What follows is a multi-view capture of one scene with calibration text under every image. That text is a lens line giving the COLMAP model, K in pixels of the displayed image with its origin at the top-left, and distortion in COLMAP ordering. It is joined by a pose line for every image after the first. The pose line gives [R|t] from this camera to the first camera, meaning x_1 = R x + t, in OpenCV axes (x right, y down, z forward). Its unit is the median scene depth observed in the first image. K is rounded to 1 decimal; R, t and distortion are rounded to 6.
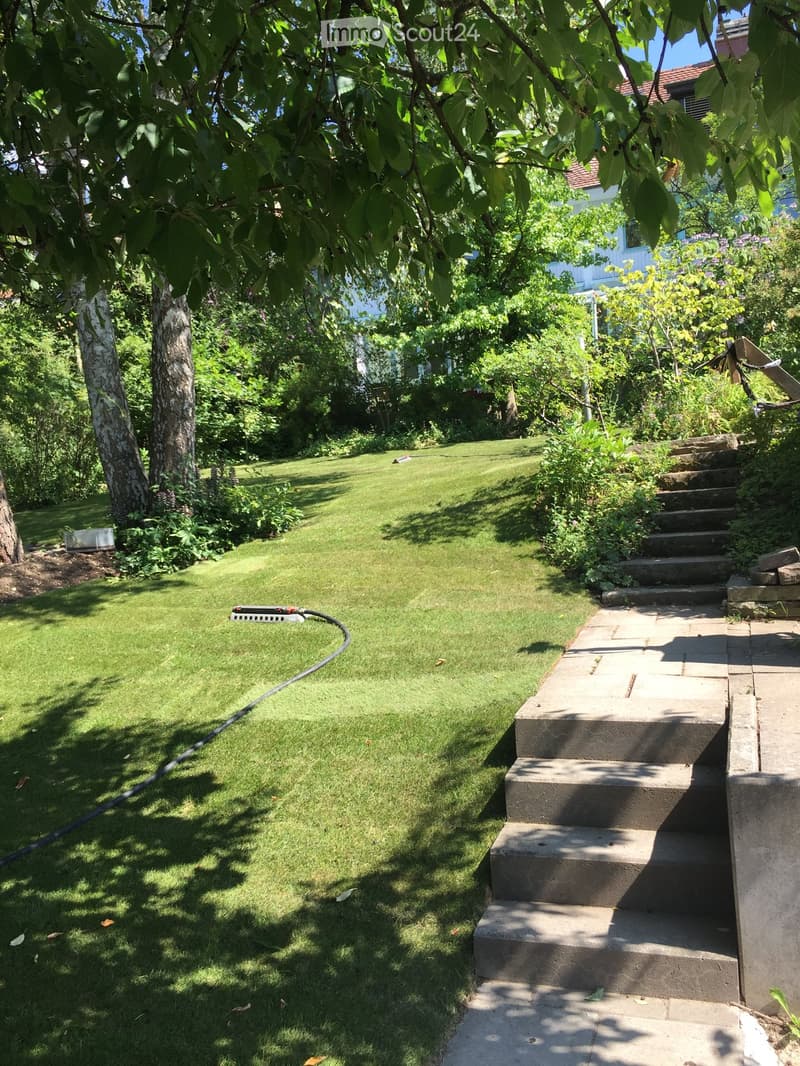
lens RADIAL K [[918.3, 0, 402.0], [0, 918.3, 528.8], [0, 0, 1]] dist [0.045661, -0.012344]
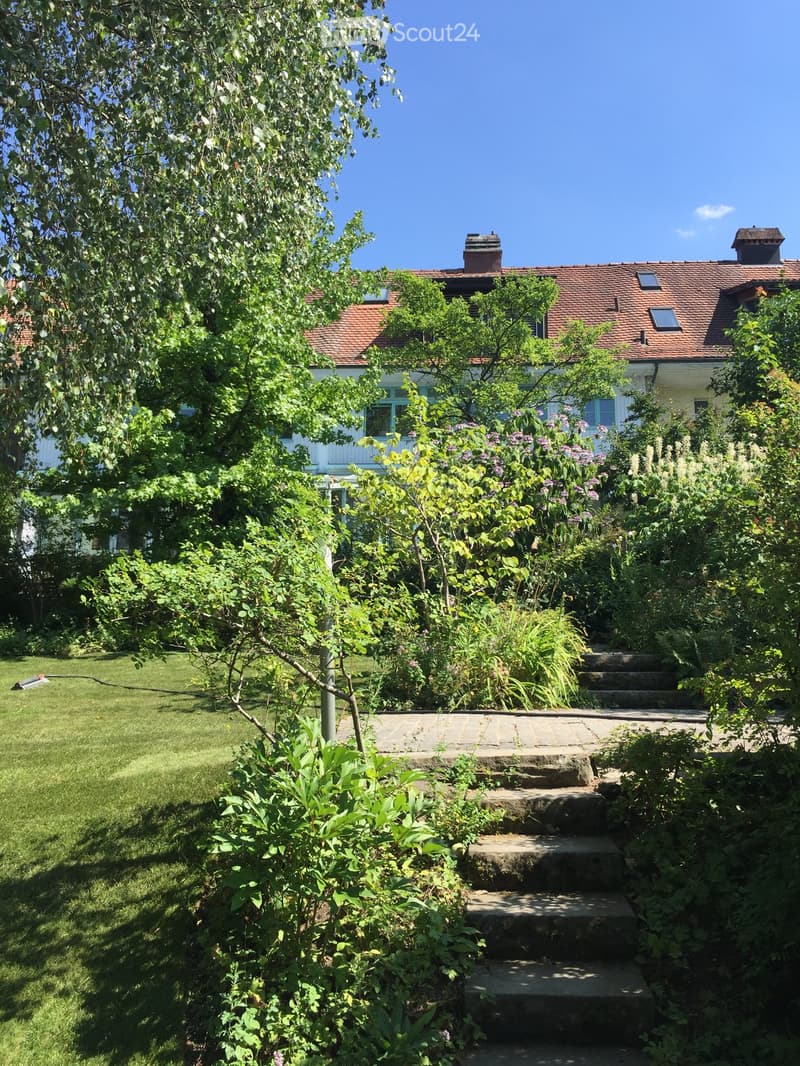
lens RADIAL K [[918.3, 0, 397.1], [0, 918.3, 529.8], [0, 0, 1]] dist [0.045661, -0.012344]
pose [[0.952436, 0.115757, 0.281895, 0.045092], [-0.060613, 0.978522, -0.197028, -0.060987], [-0.298648, 0.170571, 0.938997, 0.262419]]
